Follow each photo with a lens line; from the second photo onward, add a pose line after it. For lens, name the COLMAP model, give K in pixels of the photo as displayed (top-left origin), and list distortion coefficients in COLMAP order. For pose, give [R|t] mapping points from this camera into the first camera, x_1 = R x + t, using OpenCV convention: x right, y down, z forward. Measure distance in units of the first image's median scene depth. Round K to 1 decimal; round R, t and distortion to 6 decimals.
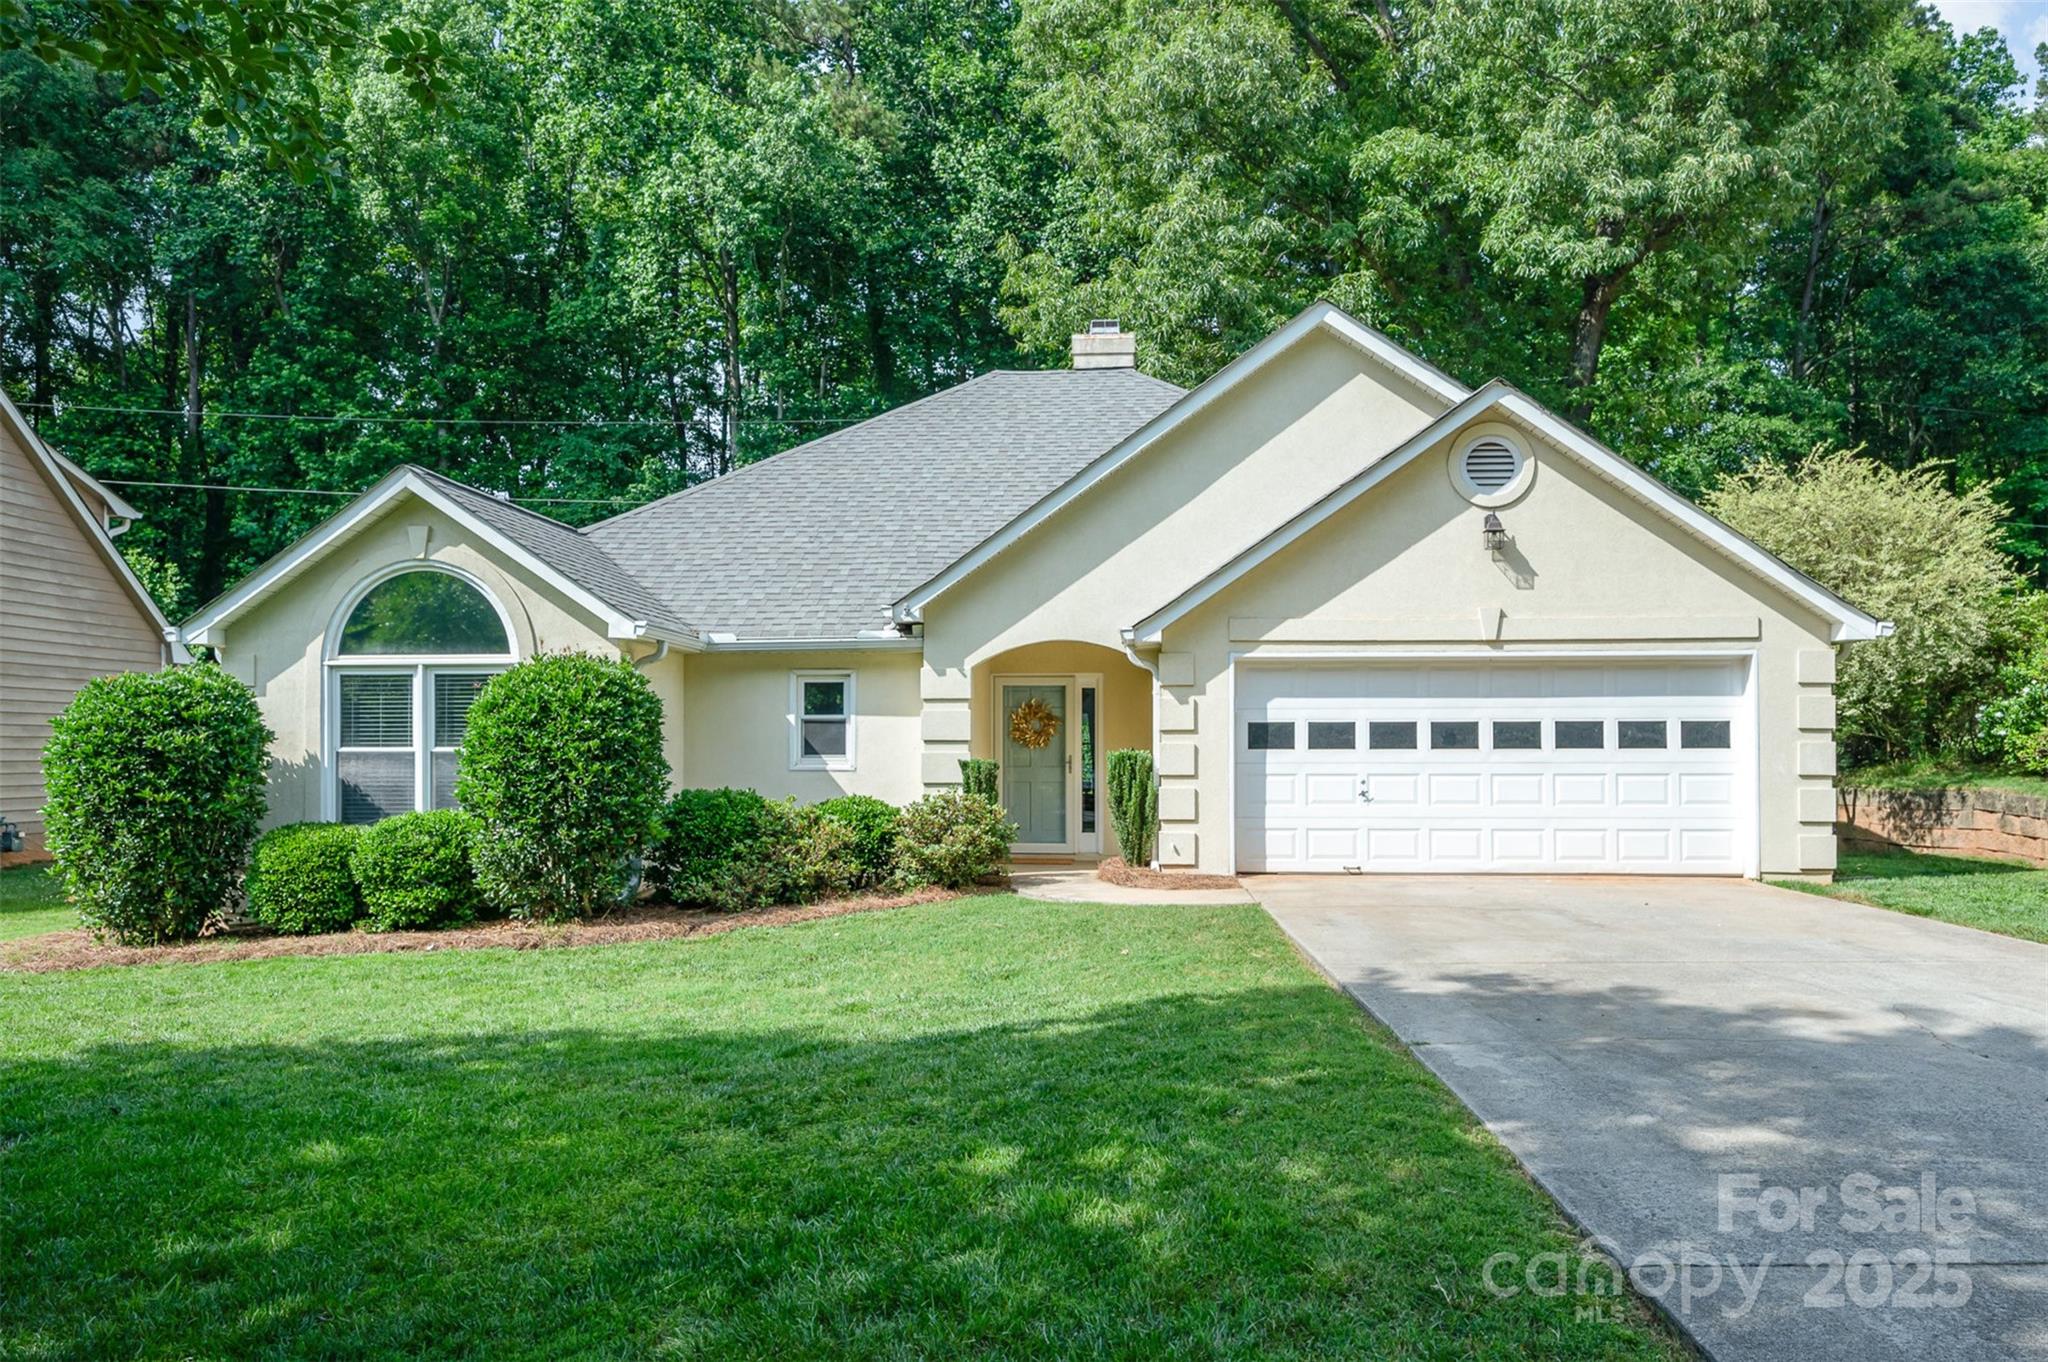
lens RADIAL K [[1476.2, 0, 1057.0], [0, 1476.2, 737.9], [0, 0, 1]] dist [-0.009944, 0.003341]
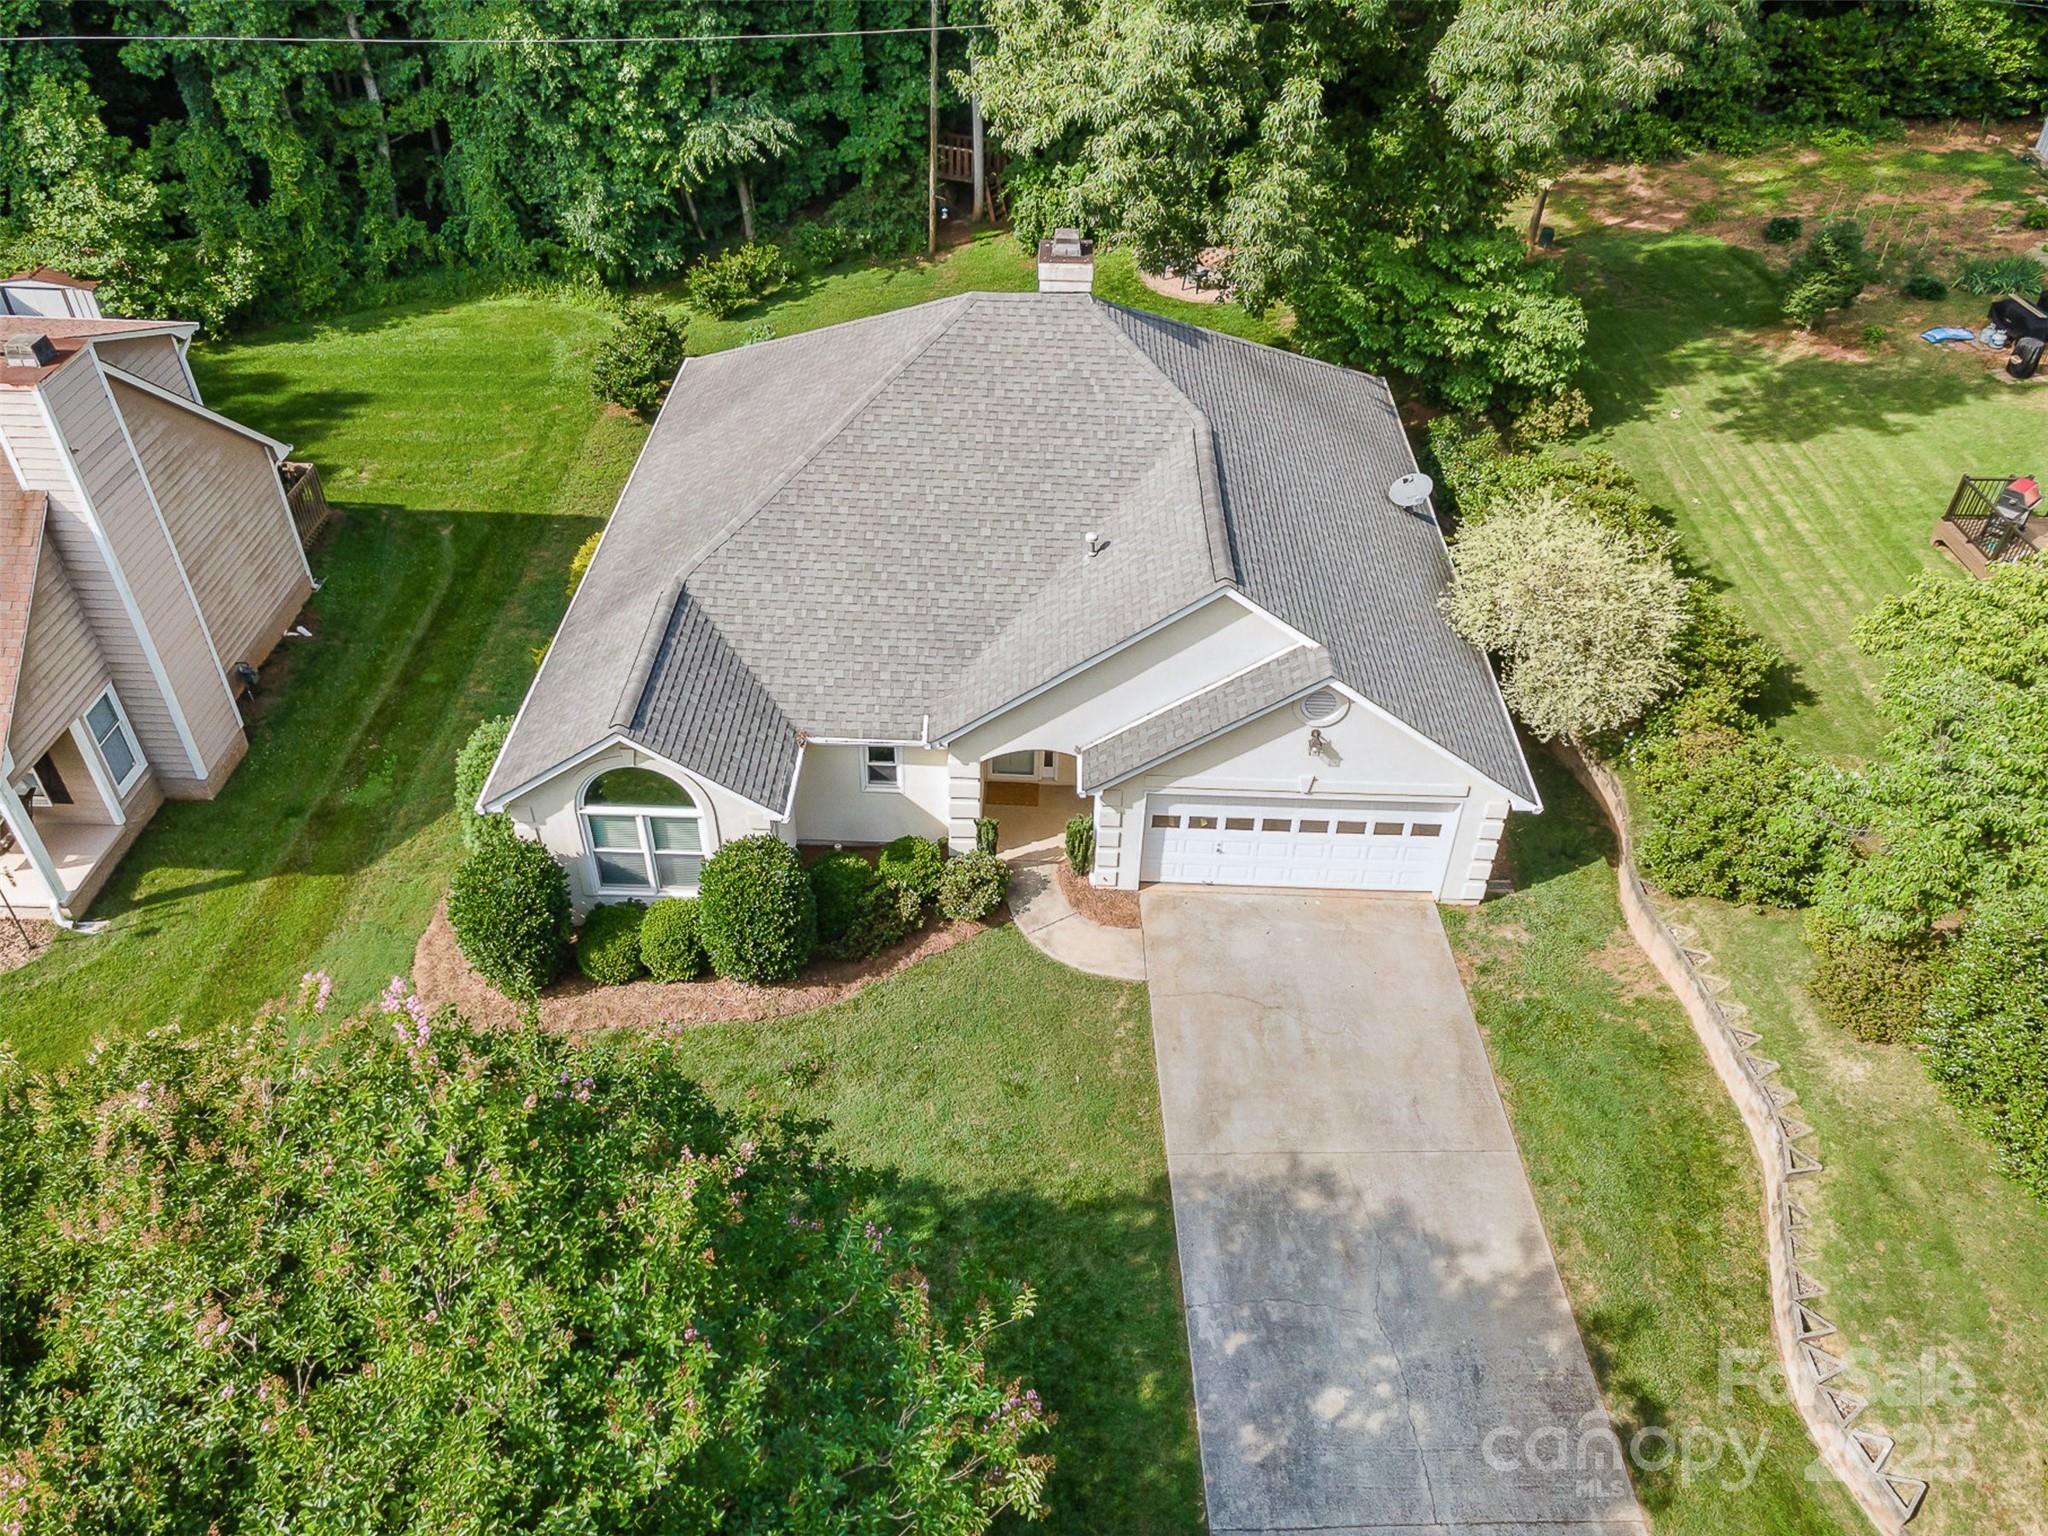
lens RADIAL K [[1495.8, 0, 987.8], [0, 1495.8, 778.2], [0, 0, 1]] dist [0.039671, -0.001199]
pose [[0.999126, -0.026215, 0.032571, -0.105877], [-0.000442, 0.772348, 0.635199, -1.102635], [-0.041807, -0.634658, 0.771661, -0.245380]]
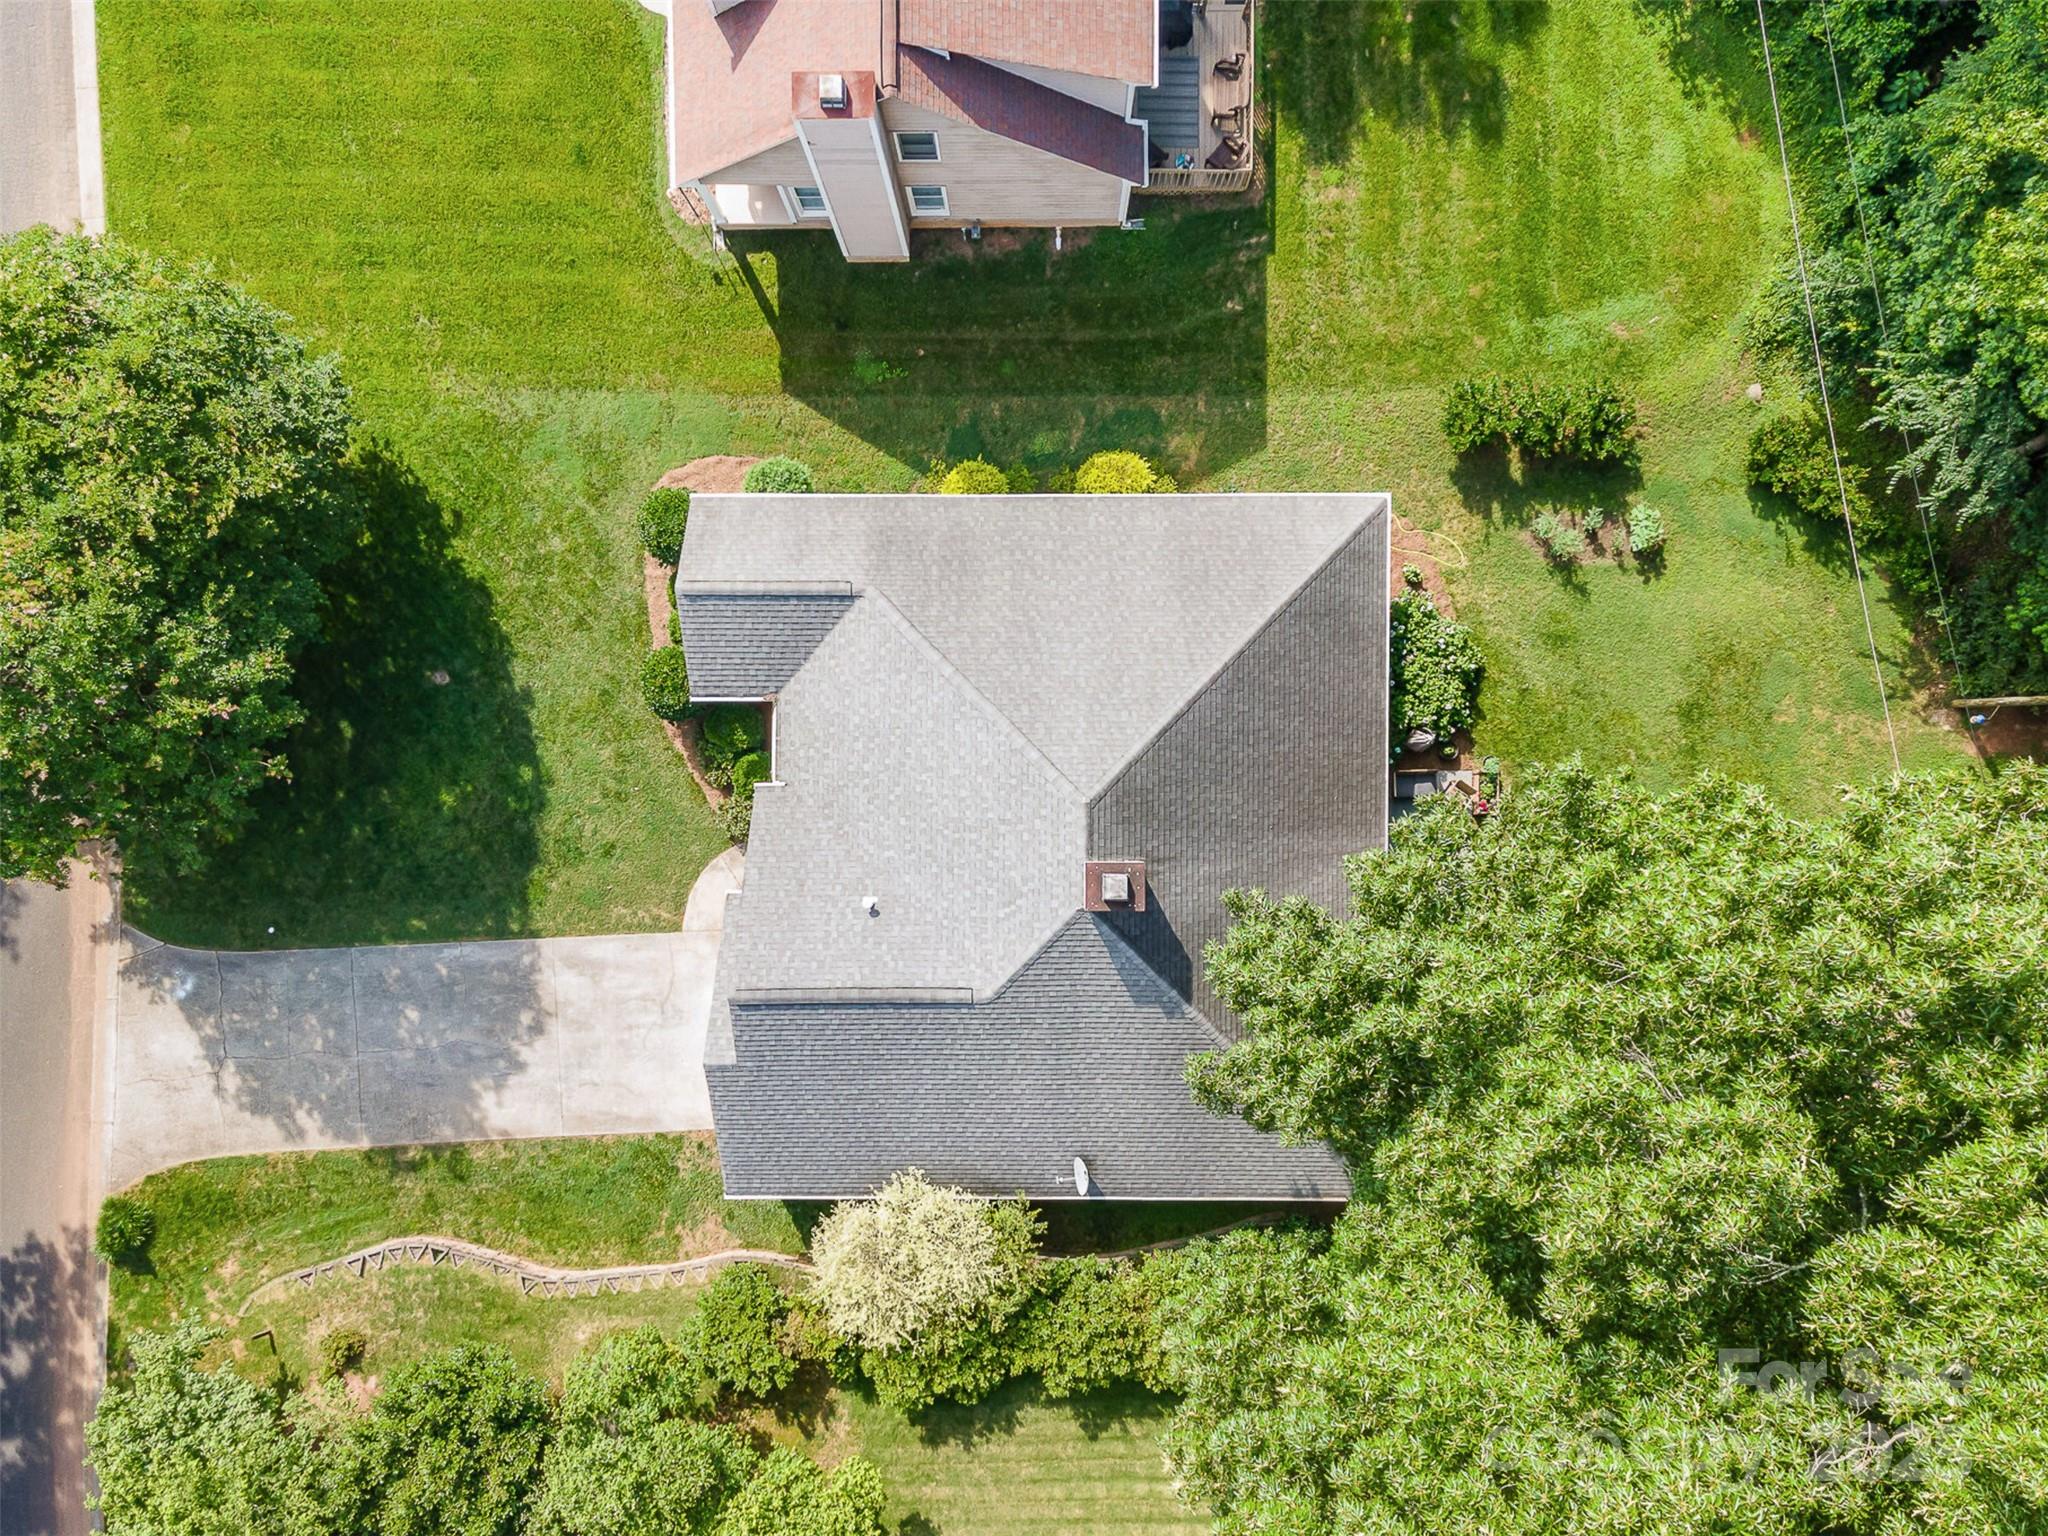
lens RADIAL K [[1495.8, 0, 987.8], [0, 1495.8, 778.2], [0, 0, 1]] dist [0.039671, -0.001199]
pose [[0.084487, 0.996268, -0.017661, -0.058597], [0.012407, 0.016671, 0.999784, -2.464696], [0.996347, -0.084688, -0.010952, 1.435389]]
